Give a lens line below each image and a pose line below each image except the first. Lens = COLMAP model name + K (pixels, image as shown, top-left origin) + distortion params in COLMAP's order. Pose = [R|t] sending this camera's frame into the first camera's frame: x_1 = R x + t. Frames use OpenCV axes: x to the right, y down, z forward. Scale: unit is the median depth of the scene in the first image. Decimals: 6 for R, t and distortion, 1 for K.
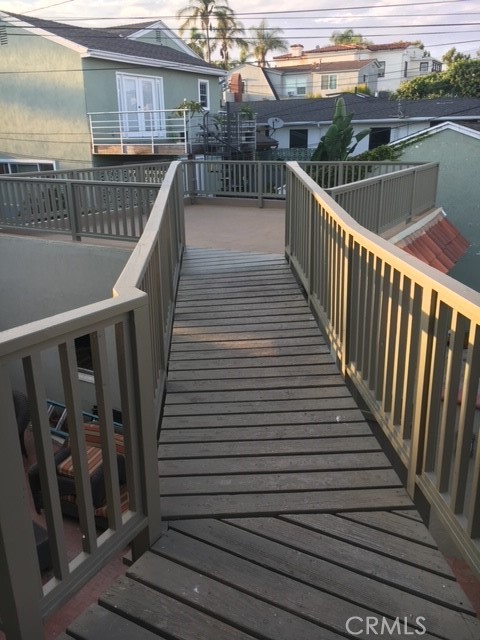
lens RADIAL K [[551.1, 0, 240.4], [0, 551.1, 317.5], [0, 0, 1]] dist [0.045186, -0.000532]
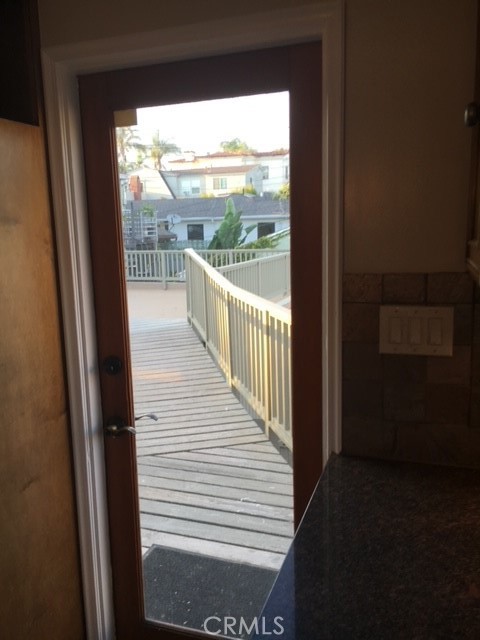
lens RADIAL K [[551.1, 0, 240.4], [0, 551.1, 317.5], [0, 0, 1]] dist [0.045186, -0.000532]
pose [[0.984123, -0.039482, 0.173040, -0.007123], [0.066342, 0.986104, -0.152307, 0.031540], [-0.164622, 0.161368, 0.973067, -0.098007]]
